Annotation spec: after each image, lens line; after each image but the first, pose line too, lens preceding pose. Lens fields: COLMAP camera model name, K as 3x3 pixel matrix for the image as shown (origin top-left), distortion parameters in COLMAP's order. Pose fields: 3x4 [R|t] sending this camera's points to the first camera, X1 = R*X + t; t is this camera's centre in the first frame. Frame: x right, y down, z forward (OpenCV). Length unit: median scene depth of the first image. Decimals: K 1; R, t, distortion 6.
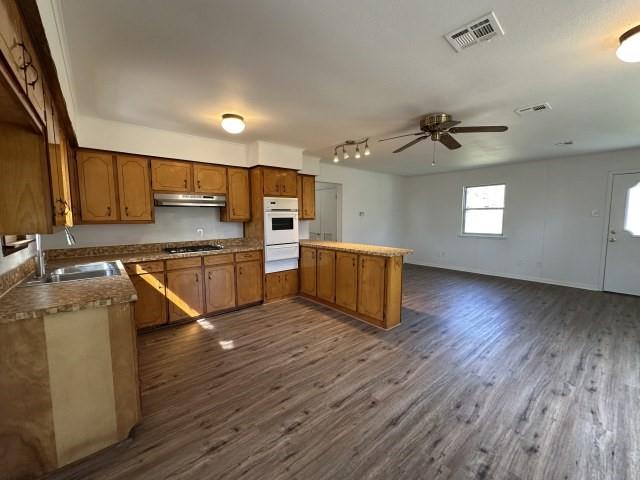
lens RADIAL K [[258.0, 0, 317.7], [0, 258.0, 240.4], [0, 0, 1]] dist [-0.002420, 0.000853]
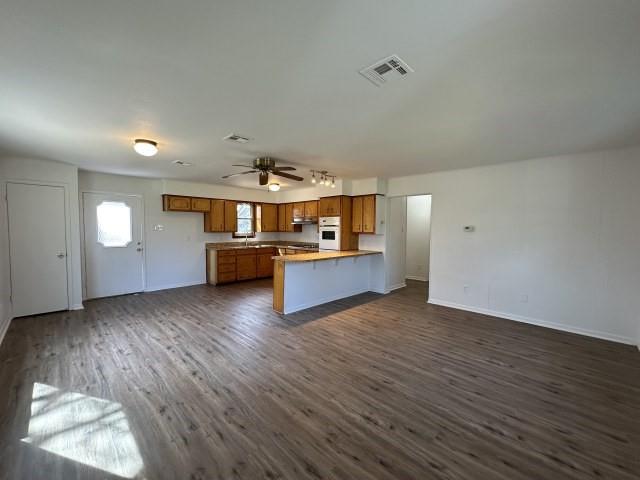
lens RADIAL K [[258.0, 0, 318.7], [0, 258.0, 239.8], [0, 0, 1]] dist [-0.002420, 0.000853]
pose [[0.106776, 0.047390, -0.993153, 1.484588], [-0.106200, 0.993693, 0.035997, -0.100121], [0.988595, 0.101629, 0.111136, 0.928686]]
